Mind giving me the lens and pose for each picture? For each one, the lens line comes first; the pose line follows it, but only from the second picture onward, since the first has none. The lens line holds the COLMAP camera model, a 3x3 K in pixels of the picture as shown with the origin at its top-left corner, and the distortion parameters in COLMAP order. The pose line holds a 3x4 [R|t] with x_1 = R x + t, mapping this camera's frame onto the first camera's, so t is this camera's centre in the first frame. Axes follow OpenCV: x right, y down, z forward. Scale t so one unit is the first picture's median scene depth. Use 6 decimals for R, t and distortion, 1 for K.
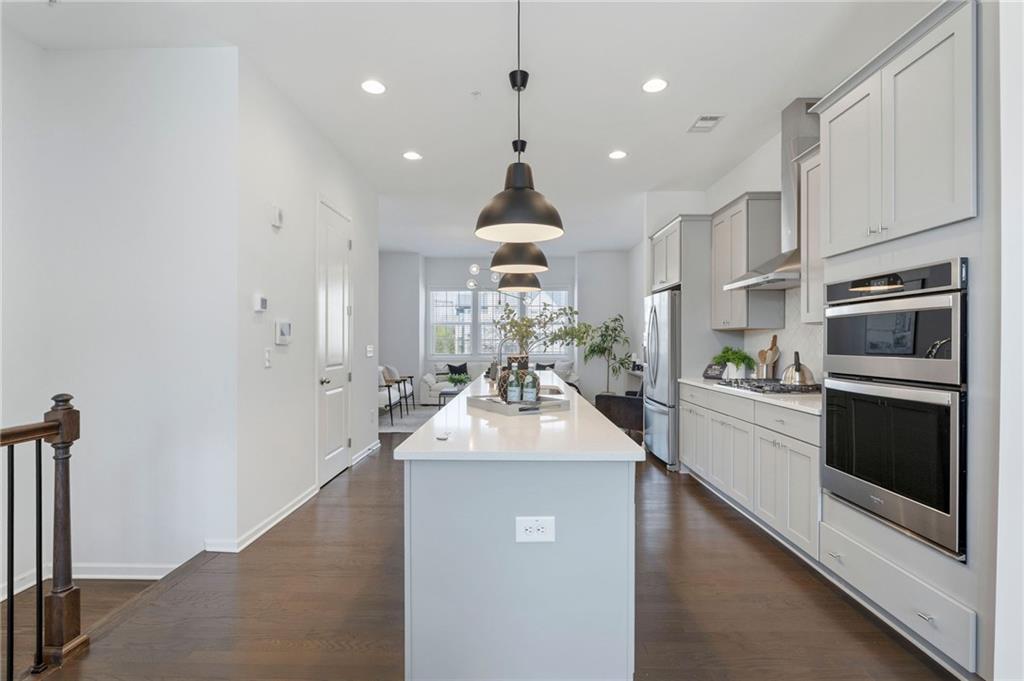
lens RADIAL K [[486.2, 0, 512.0], [0, 486.2, 340.5], [0, 0, 1]] dist [-0.001662, -0.000521]
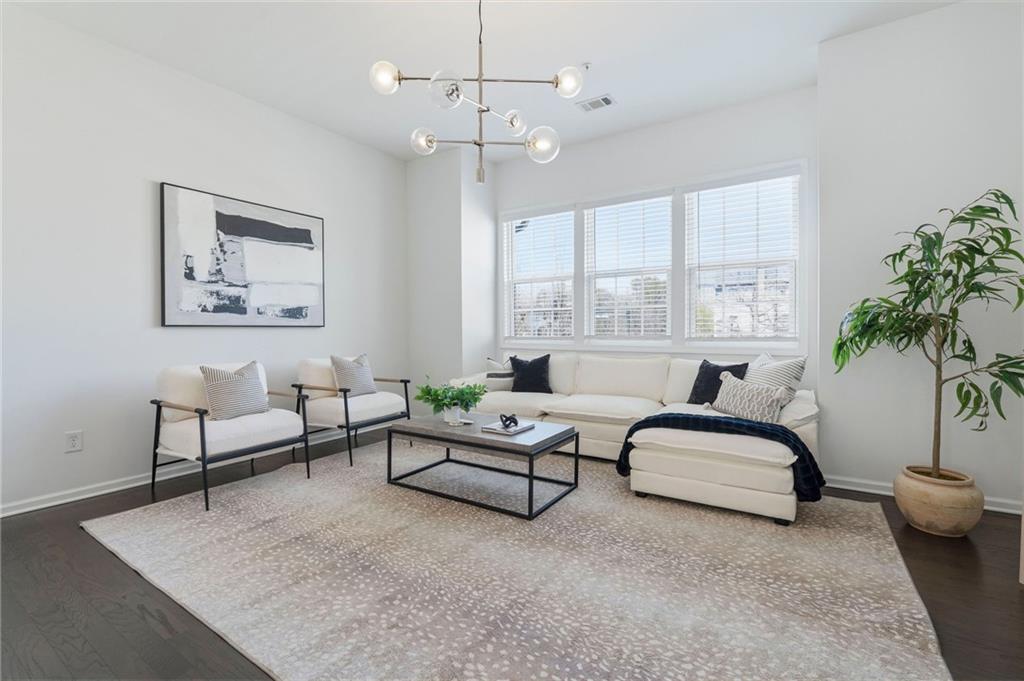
lens RADIAL K [[454.9, 0, 509.1], [0, 454.9, 333.6], [0, 0, 1]] dist [-0.002764, 0.000083]
pose [[0.834290, 0.003680, -0.551314, 0.285800], [-0.000917, 0.999986, 0.005287, 0.050080], [0.551325, -0.003905, 0.834281, 1.356478]]
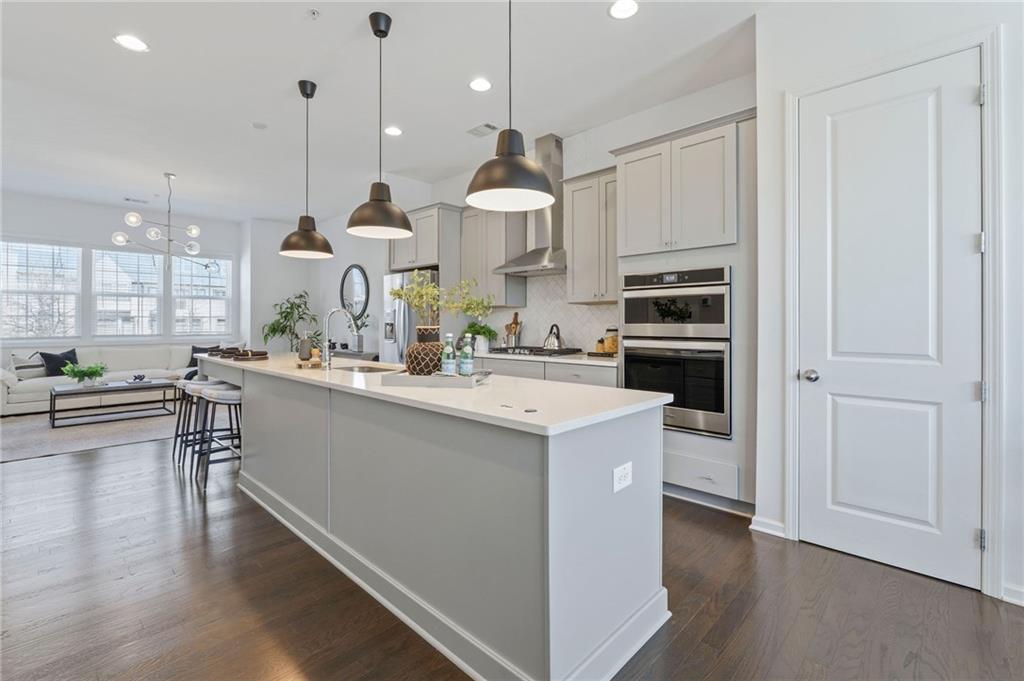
lens RADIAL K [[465.8, 0, 509.2], [0, 465.8, 318.7], [0, 0, 1]] dist [0.001387, 0.000326]
pose [[0.685281, 0.006982, 0.728246, -0.352955], [-0.001652, 0.999966, -0.008032, 0.014976], [-0.728277, 0.004301, 0.685269, 0.181109]]
